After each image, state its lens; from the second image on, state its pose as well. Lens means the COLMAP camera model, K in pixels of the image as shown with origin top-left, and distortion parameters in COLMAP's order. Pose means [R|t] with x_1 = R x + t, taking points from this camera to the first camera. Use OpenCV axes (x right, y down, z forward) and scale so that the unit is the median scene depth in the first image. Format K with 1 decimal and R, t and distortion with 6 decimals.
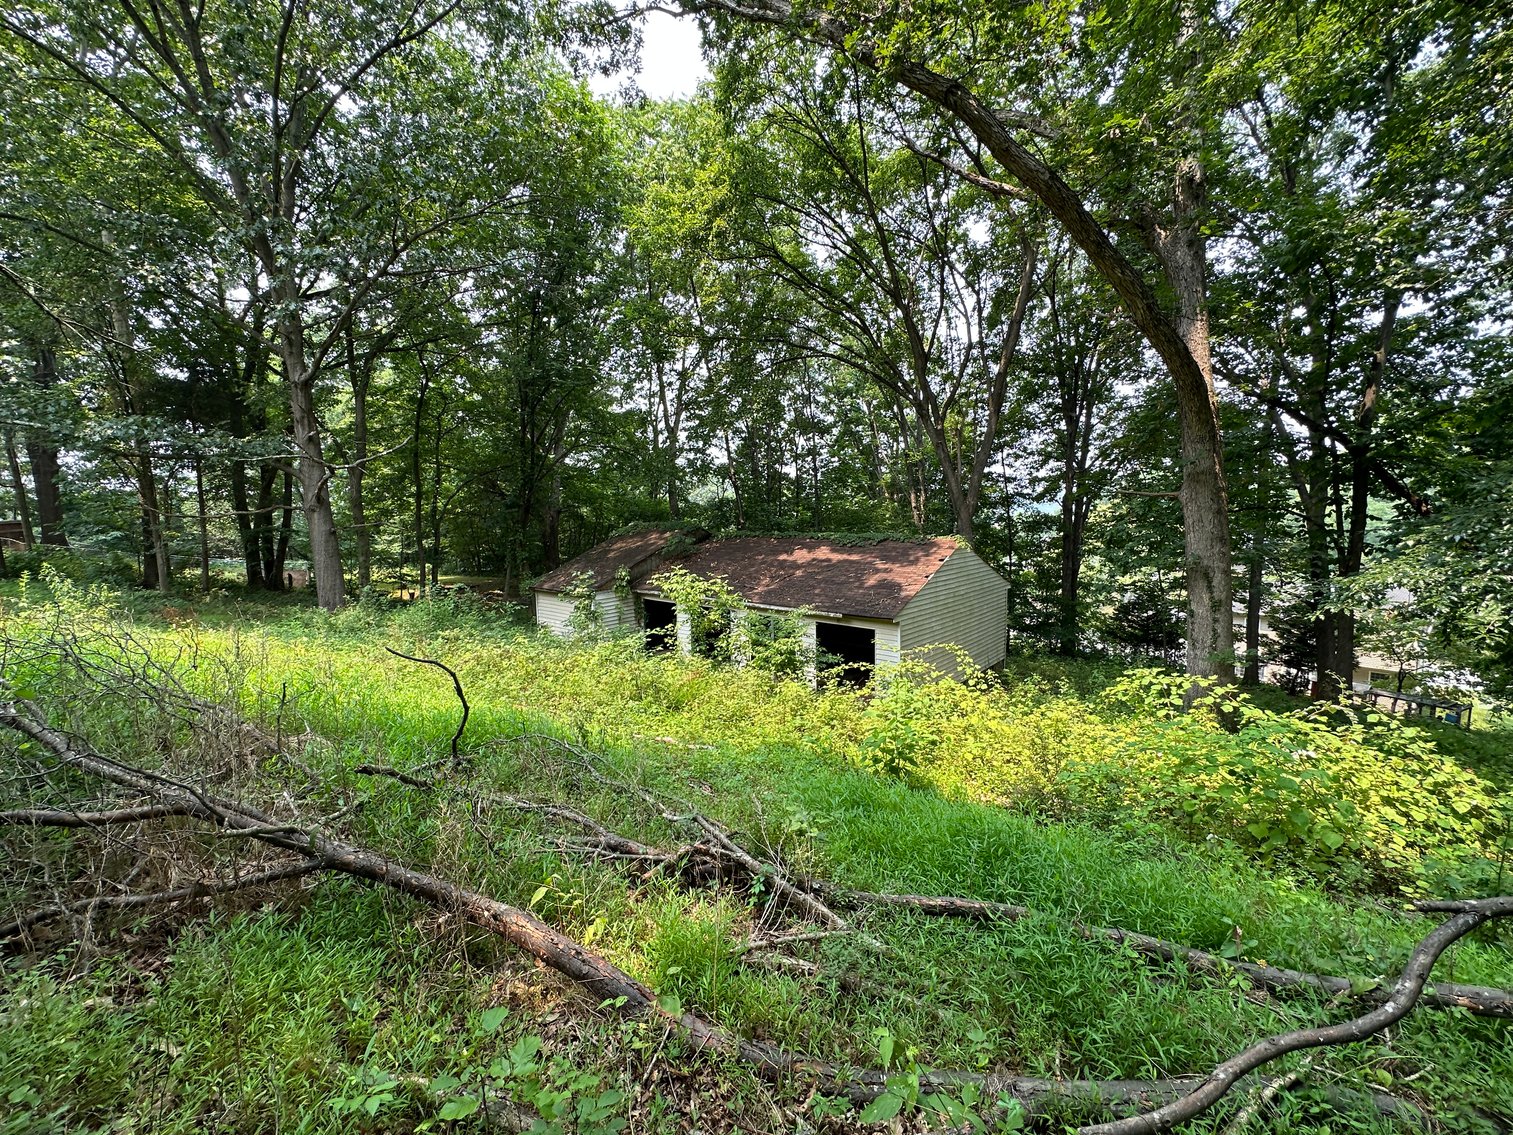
lens RADIAL K [[608.0, 0, 756.6], [0, 608.0, 568.5], [0, 0, 1]] dist [0.002280, 0.000585]
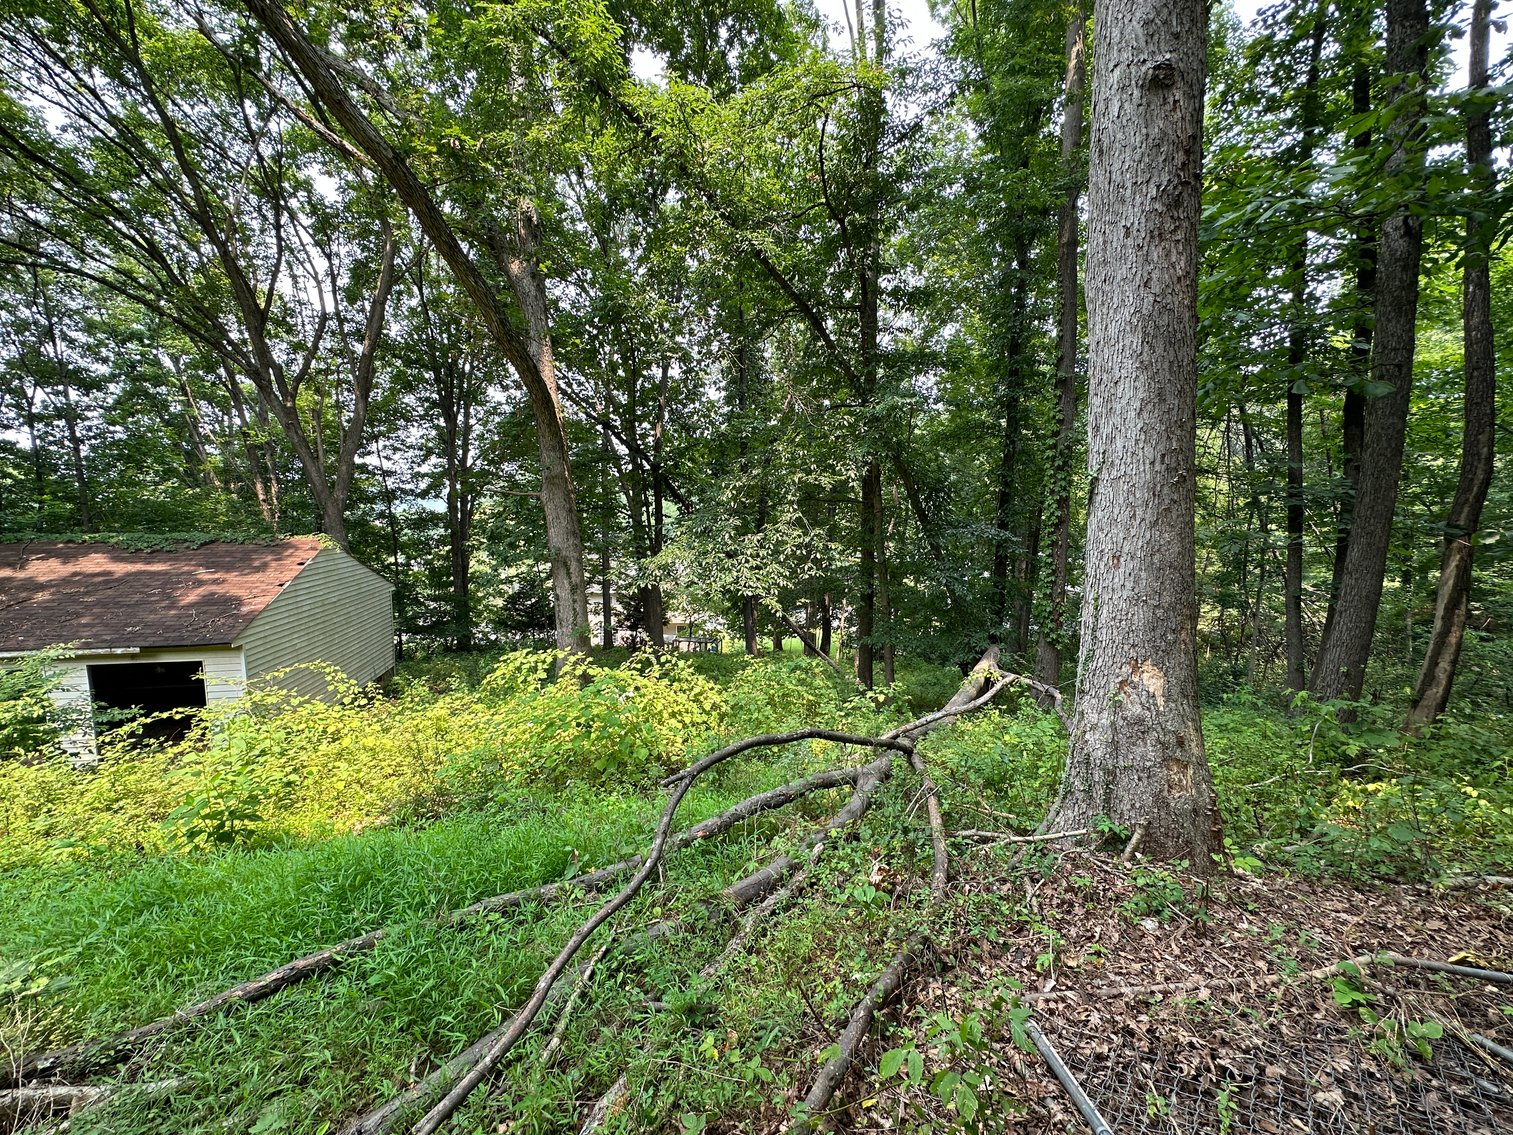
lens RADIAL K [[608.0, 0, 754.4], [0, 608.0, 568.6], [0, 0, 1]] dist [0.002280, 0.000585]
pose [[0.604150, -0.063596, 0.794329, 0.011154], [0.059719, 0.997621, 0.034451, 0.000779], [-0.794630, 0.026623, 0.606510, -0.005785]]
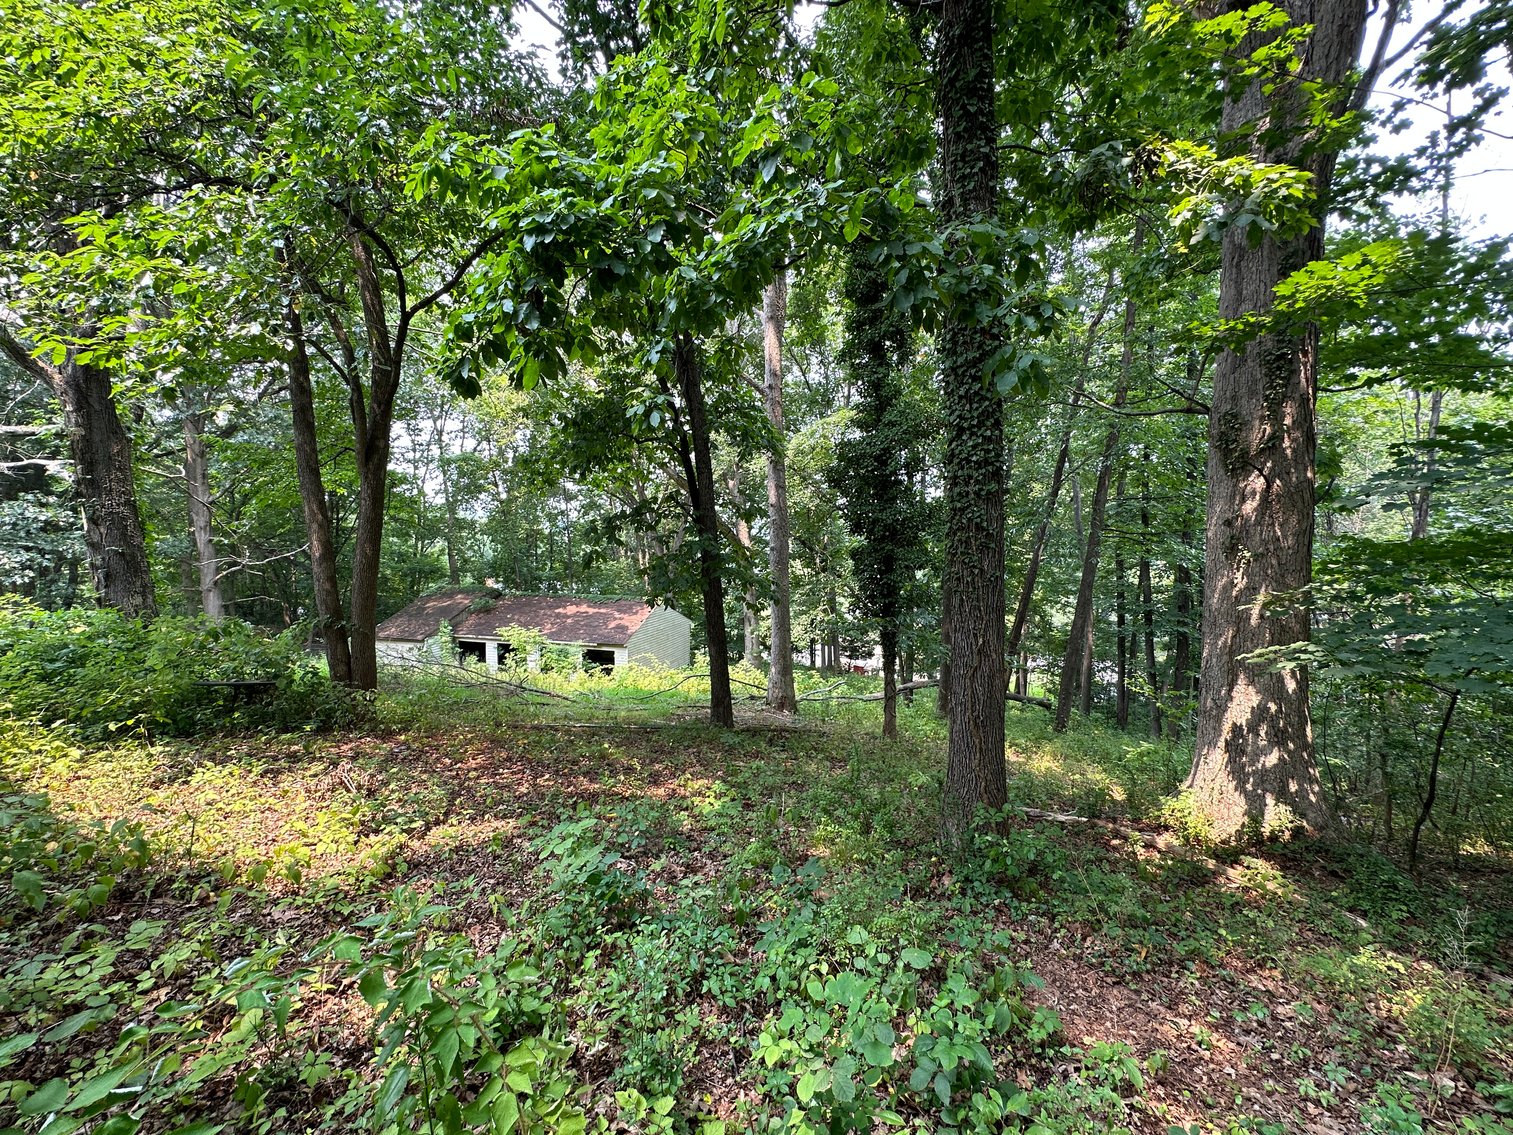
lens RADIAL K [[608.0, 0, 759.3], [0, 608.0, 565.3], [0, 0, 1]] dist [0.002280, 0.000585]
pose [[0.909421, 0.004665, 0.415851, -0.140645], [0.014068, 0.999020, -0.041974, -0.060404], [-0.415639, 0.044022, 0.908464, -0.704123]]
